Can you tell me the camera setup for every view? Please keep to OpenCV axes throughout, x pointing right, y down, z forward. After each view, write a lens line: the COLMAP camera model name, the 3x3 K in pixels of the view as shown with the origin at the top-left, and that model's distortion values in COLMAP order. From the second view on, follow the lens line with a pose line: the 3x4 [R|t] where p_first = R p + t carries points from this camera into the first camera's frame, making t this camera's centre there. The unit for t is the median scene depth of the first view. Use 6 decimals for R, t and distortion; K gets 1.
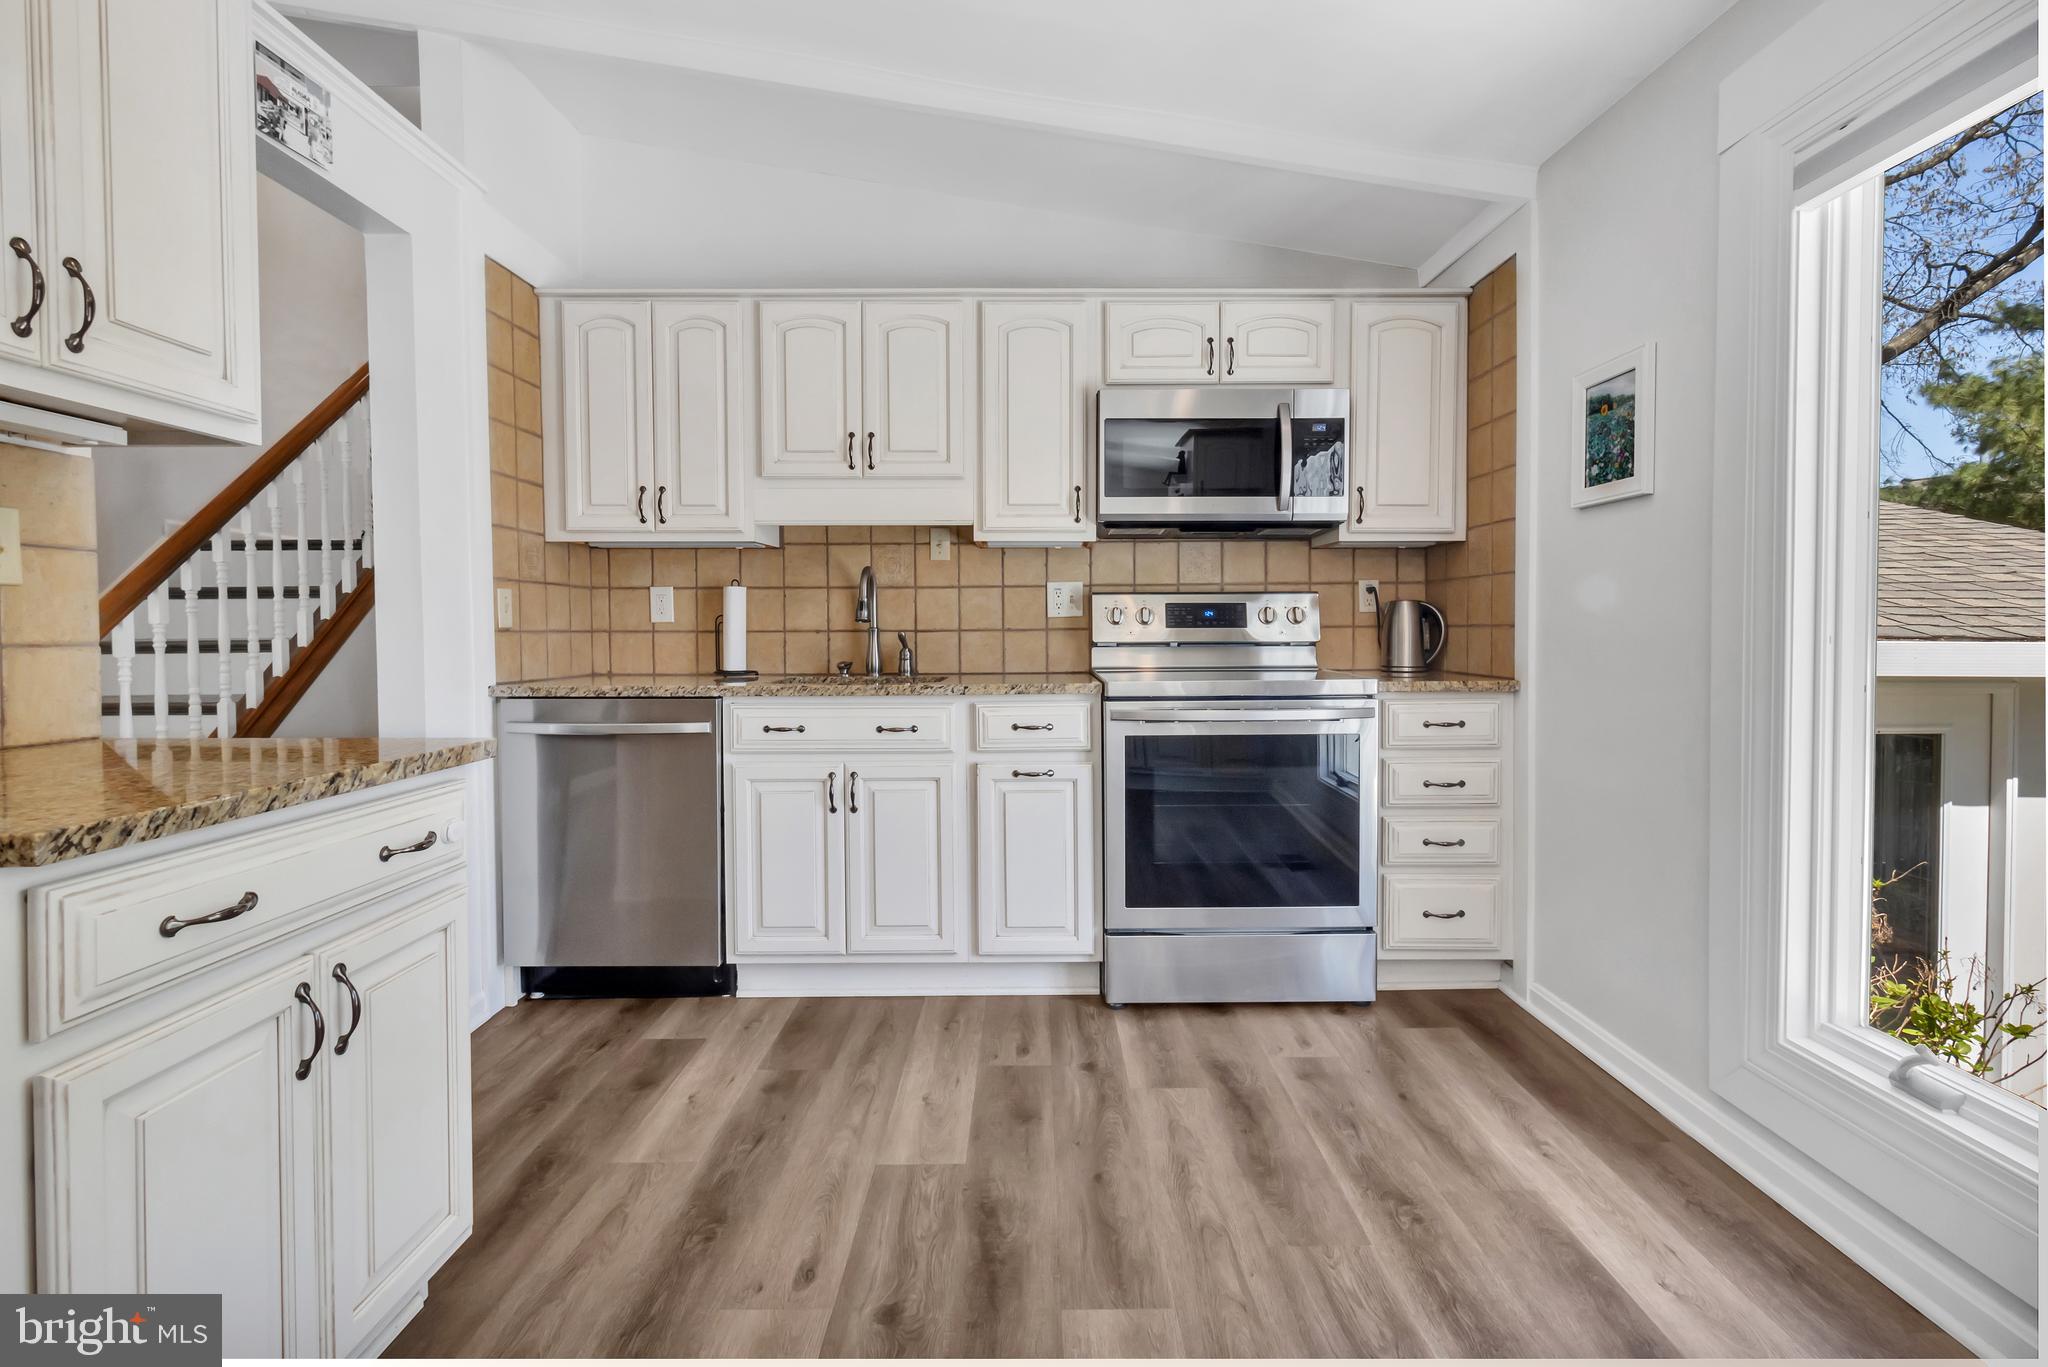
lens RADIAL K [[937.7, 0, 1035.7], [0, 937.7, 652.1], [0, 0, 1]] dist [0.000506, 0.000245]
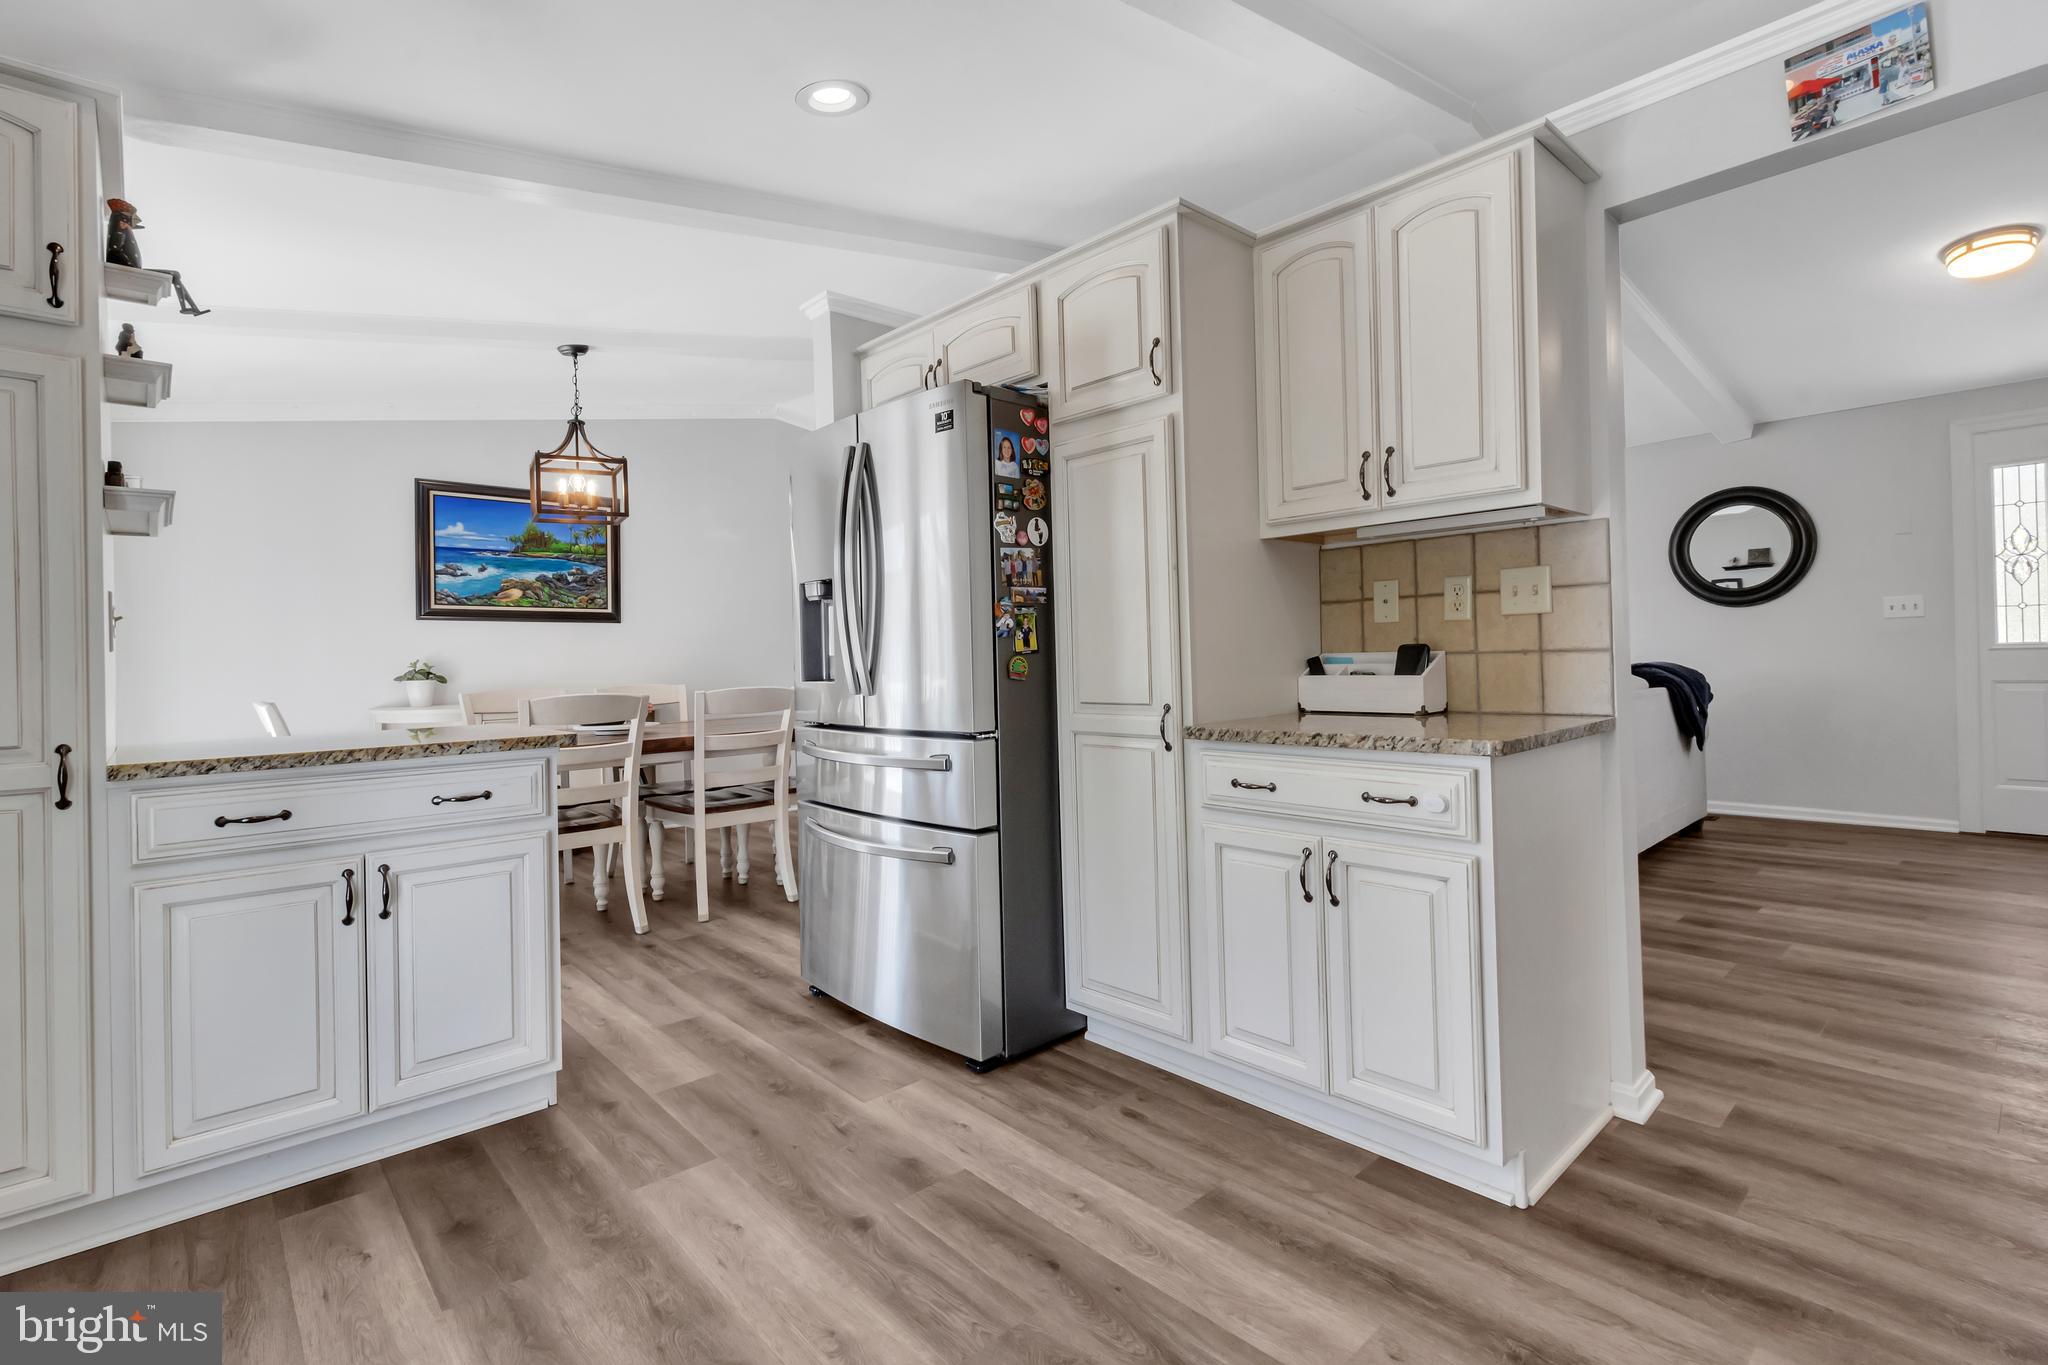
lens RADIAL K [[937.7, 0, 1039.9], [0, 937.7, 653.0], [0, 0, 1]] dist [0.000506, 0.000245]
pose [[-0.737626, 0.022580, -0.674832, 0.314426], [0.015576, 0.999744, 0.016426, -0.021472], [0.675030, 0.001605, -0.737788, 0.791785]]
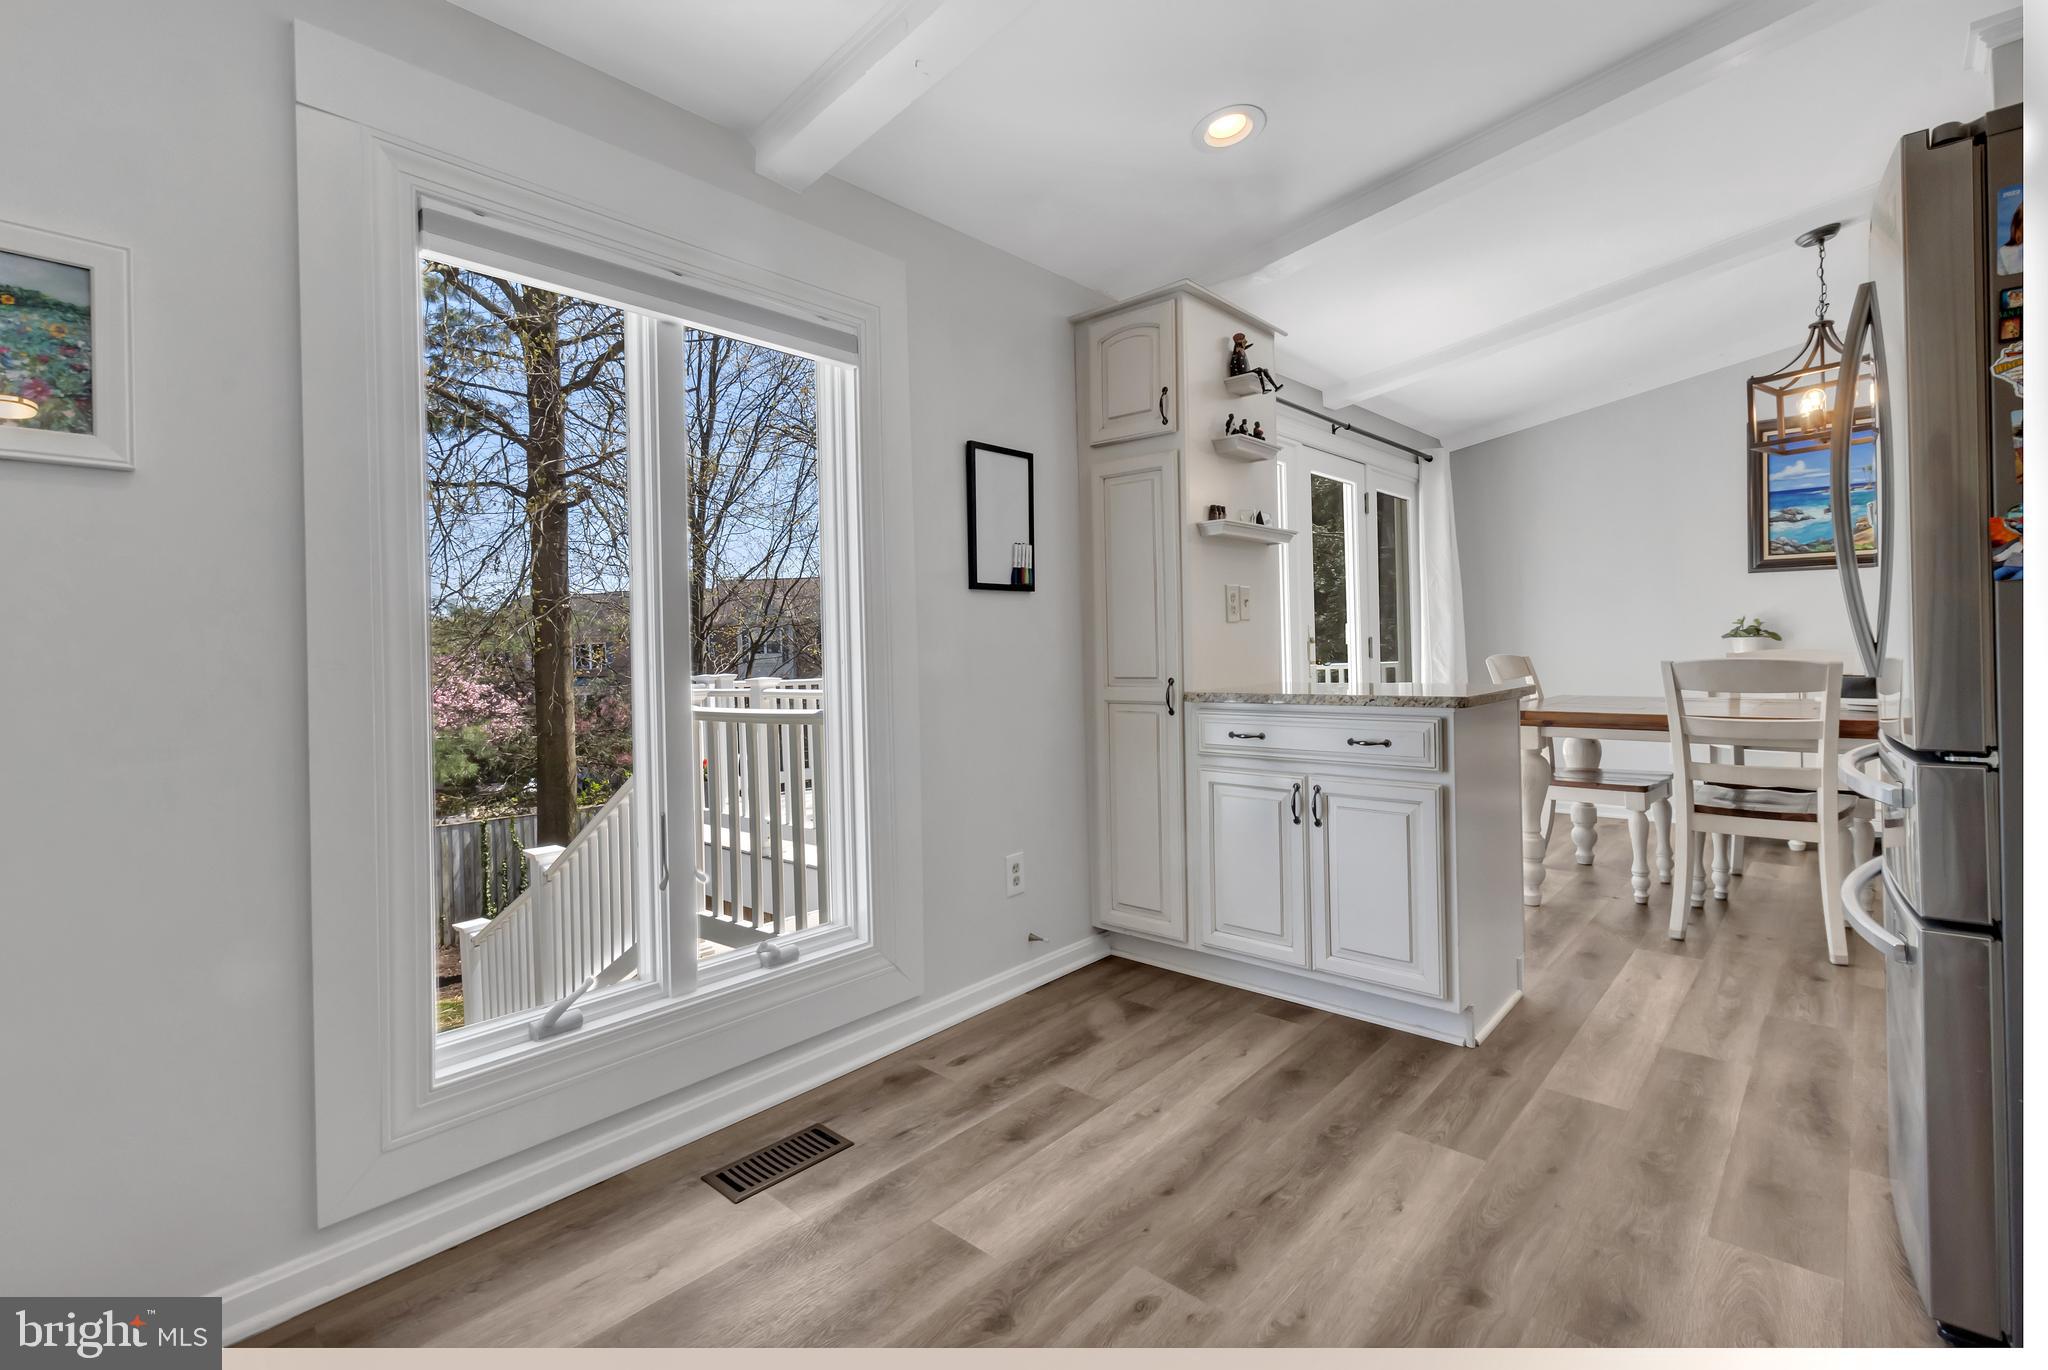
lens RADIAL K [[937.7, 0, 1031.3], [0, 937.7, 645.2], [0, 0, 1]] dist [0.000506, 0.000245]
pose [[-0.740974, 0.025968, 0.671031, -0.205978], [0.043216, 0.999025, 0.009060, -0.014952], [-0.670142, 0.035713, -0.741374, 0.797507]]
